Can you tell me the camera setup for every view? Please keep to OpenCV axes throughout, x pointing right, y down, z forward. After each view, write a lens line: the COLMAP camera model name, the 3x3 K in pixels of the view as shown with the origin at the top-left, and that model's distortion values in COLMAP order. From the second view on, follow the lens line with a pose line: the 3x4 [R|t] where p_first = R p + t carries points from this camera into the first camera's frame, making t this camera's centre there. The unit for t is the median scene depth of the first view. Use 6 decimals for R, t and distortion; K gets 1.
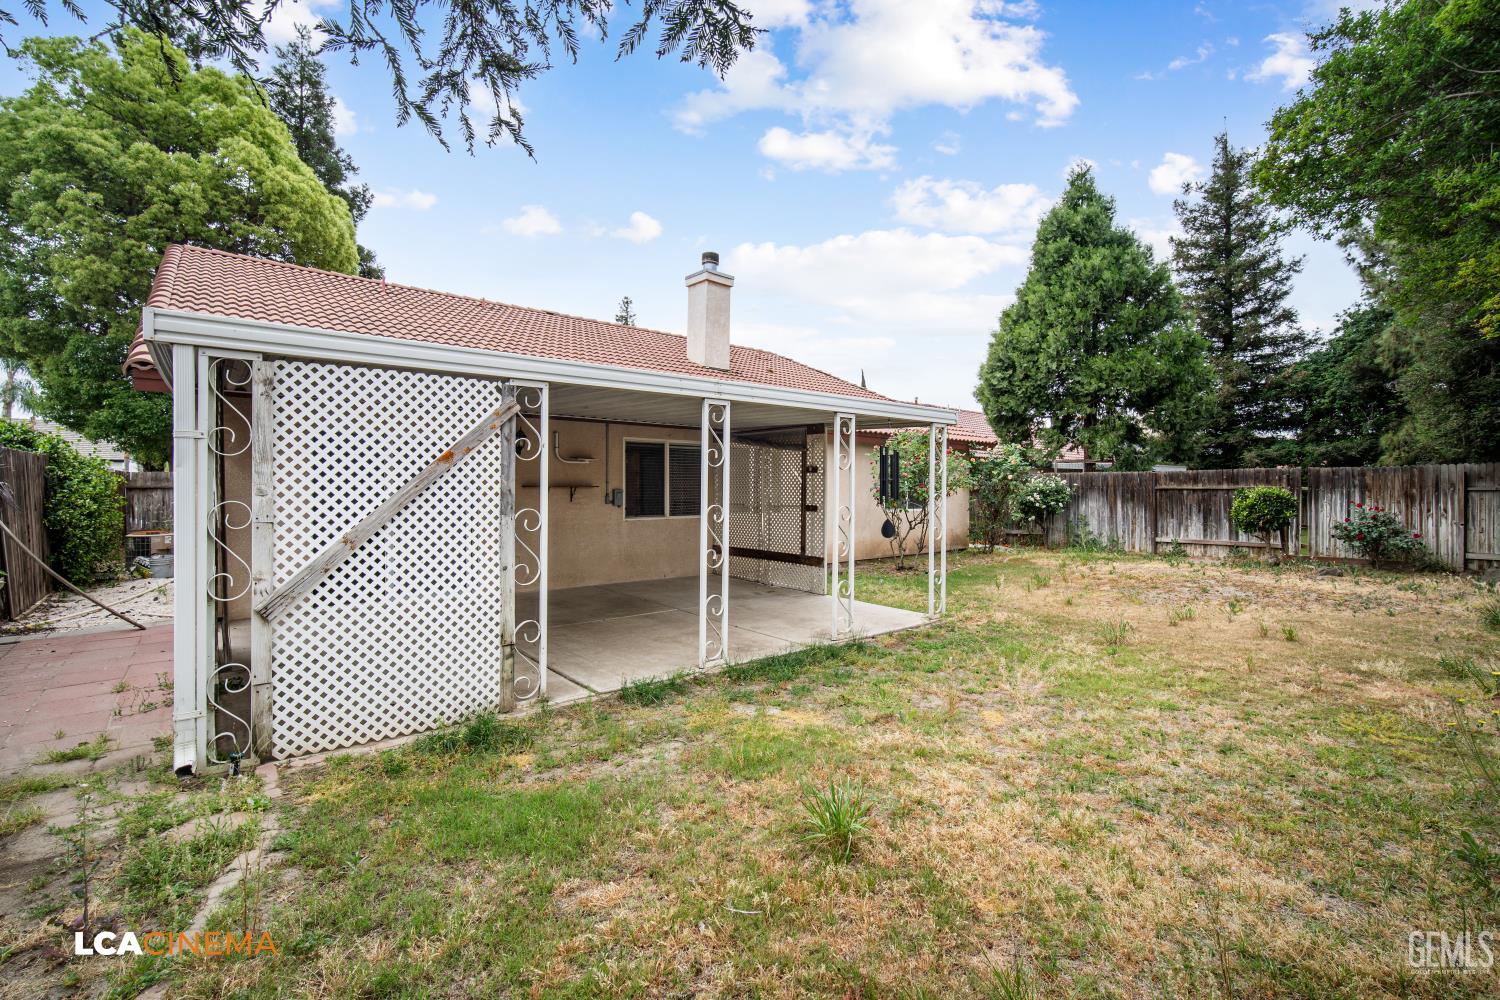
lens RADIAL K [[654.1, 0, 749.2], [0, 654.1, 496.5], [0, 0, 1]] dist [-0.007464, 0.000918]
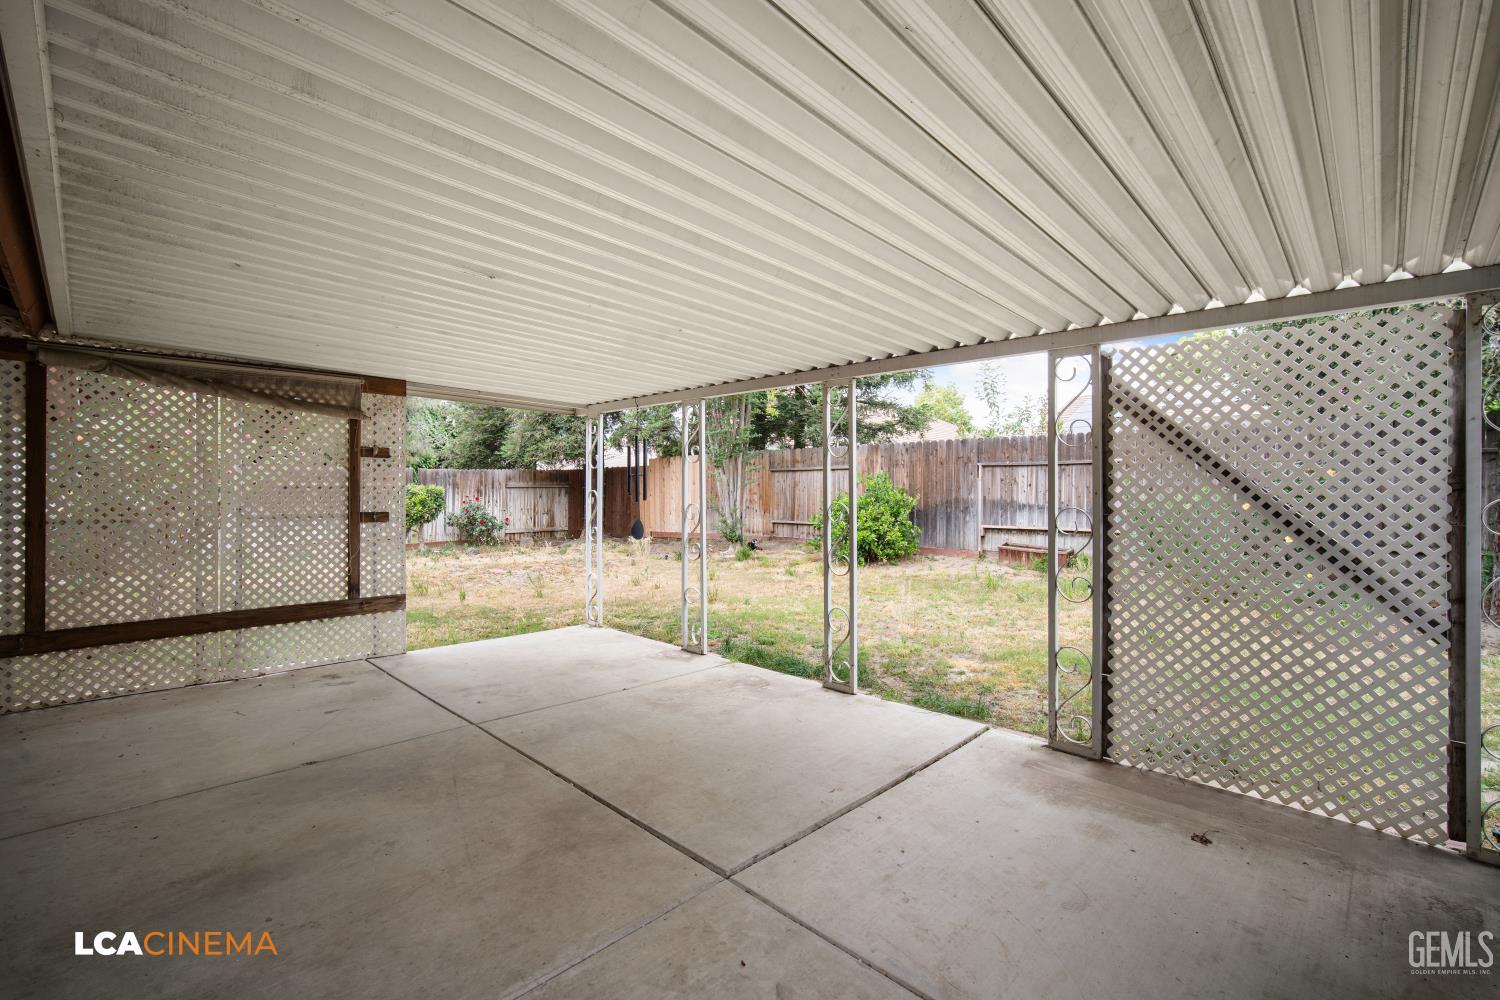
lens RADIAL K [[654.1, 0, 755.5], [0, 654.1, 495.3], [0, 0, 1]] dist [-0.007464, 0.000918]
pose [[-0.115710, -0.014504, 0.993177, -0.531943], [0.005954, 0.999865, 0.015295, -0.008677], [-0.993265, 0.007683, -0.115608, 0.713659]]
